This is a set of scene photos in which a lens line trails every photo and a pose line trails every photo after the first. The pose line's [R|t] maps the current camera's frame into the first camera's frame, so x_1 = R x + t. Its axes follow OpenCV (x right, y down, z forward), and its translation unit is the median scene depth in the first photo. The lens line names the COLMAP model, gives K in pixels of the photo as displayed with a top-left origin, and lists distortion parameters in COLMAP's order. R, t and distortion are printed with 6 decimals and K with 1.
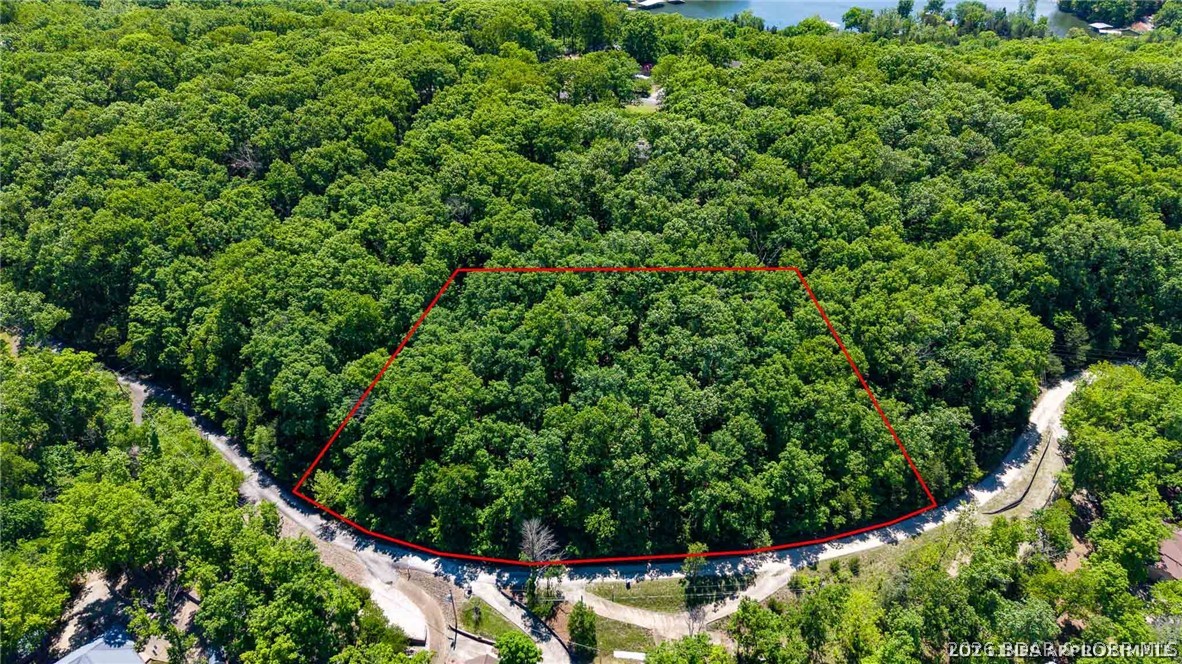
lens RADIAL K [[785.2, 0, 614.0], [0, 785.2, 334.0], [0, 0, 1]] dist [-0.002017, -0.001686]
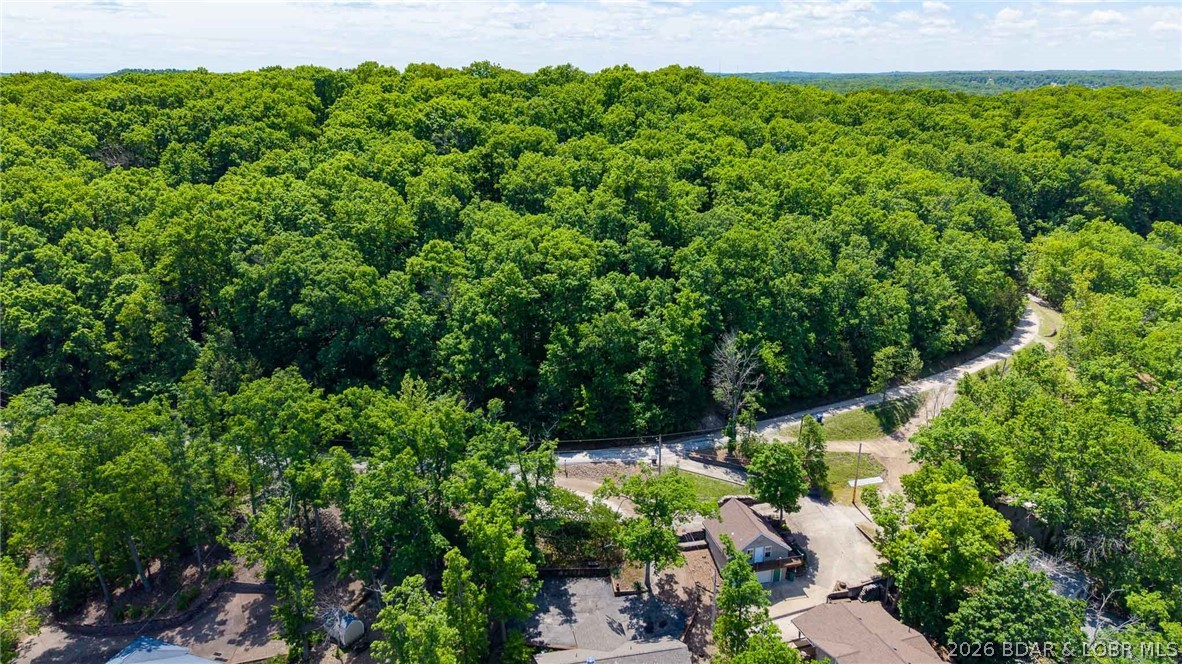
lens RADIAL K [[777.1, 0, 596.4], [0, 777.1, 328.4], [0, 0, 1]] dist [0.007610, -0.001839]
pose [[0.924310, -0.125251, 0.360504, -0.395950], [0.222679, 0.944145, -0.242907, 0.297168], [-0.309944, 0.304798, 0.900574, 0.221131]]
